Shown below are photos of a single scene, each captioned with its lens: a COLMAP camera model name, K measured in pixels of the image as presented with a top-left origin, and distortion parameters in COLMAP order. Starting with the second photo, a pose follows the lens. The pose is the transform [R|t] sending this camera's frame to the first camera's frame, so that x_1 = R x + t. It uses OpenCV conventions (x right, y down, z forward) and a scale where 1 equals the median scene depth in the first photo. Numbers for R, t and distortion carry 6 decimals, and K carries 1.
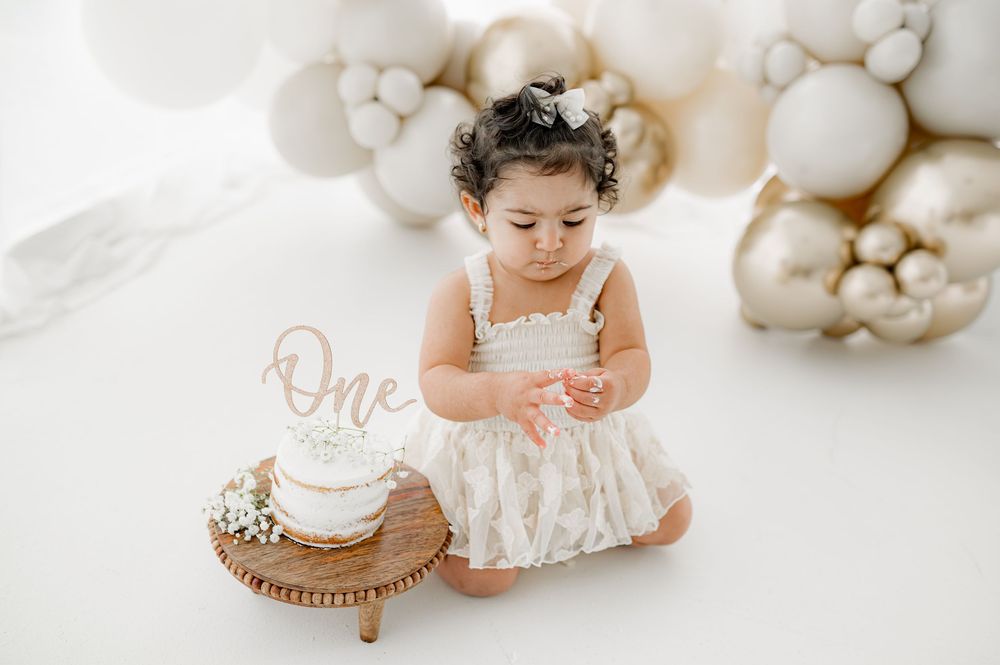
lens RADIAL K [[988.5, 0, 501.2], [0, 988.5, 366.3], [0, 0, 1]] dist [-0.021265, -0.001643]
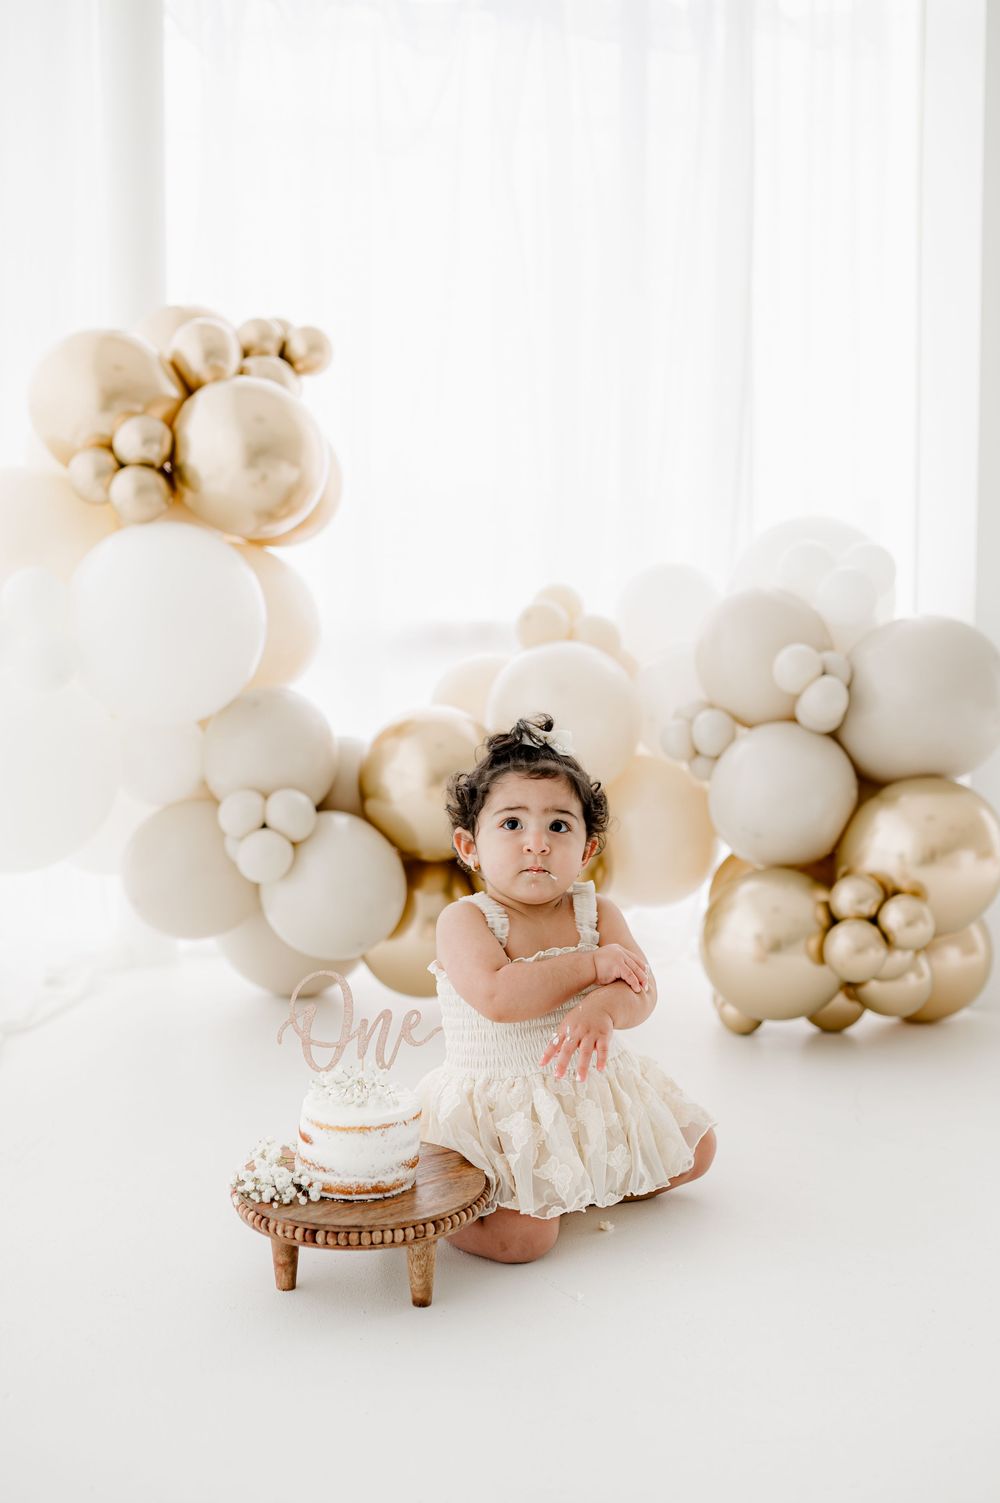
lens RADIAL K [[1488.5, 0, 553.9], [0, 1488.5, 806.6], [0, 0, 1]] dist [-0.016042, 0.000766]
pose [[0.976474, -0.125552, 0.175314, -0.186738], [0.175005, 0.936418, -0.304131, 0.266621], [-0.125983, 0.327657, 0.936360, -0.439638]]
